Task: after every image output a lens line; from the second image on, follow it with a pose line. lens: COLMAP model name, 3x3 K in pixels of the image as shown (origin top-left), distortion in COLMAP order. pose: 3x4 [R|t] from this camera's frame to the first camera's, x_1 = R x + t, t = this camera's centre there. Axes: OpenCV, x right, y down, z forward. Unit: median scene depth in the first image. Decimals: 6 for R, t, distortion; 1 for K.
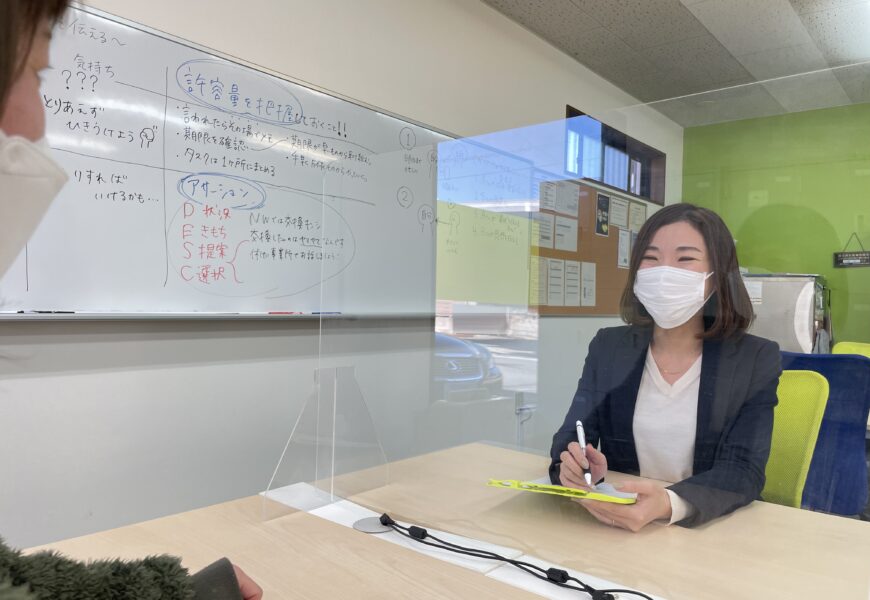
lens RADIAL K [[648.8, 0, 435.0], [0, 648.8, 300.0], [0, 0, 1]] dist [0.042168, -0.076625]
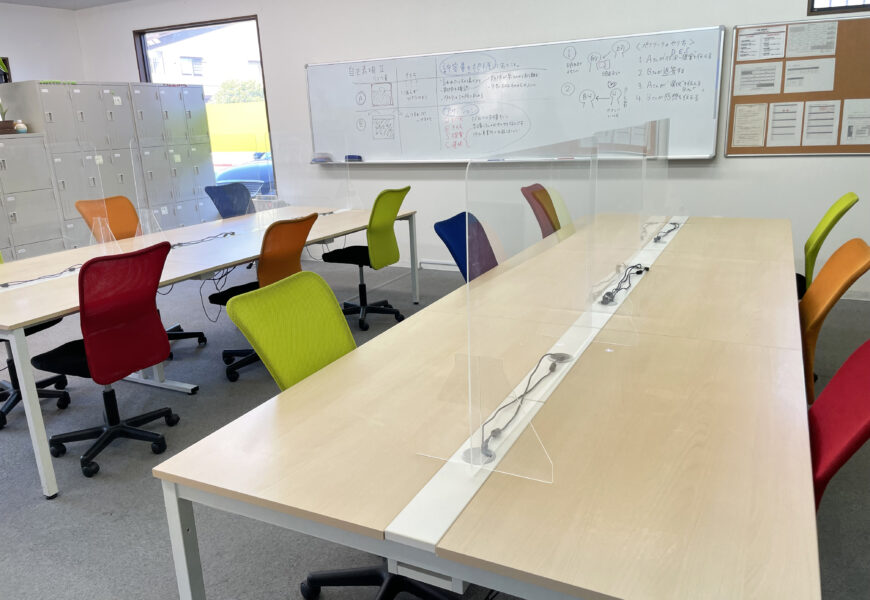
lens RADIAL K [[648.8, 0, 435.0], [0, 648.8, 300.0], [0, 0, 1]] dist [0.042168, -0.076625]
pose [[0.237626, 0.236266, -0.942185, 2.069770], [0.058361, 0.964743, 0.256642, -0.104966], [0.969602, -0.115972, 0.215459, 0.276450]]
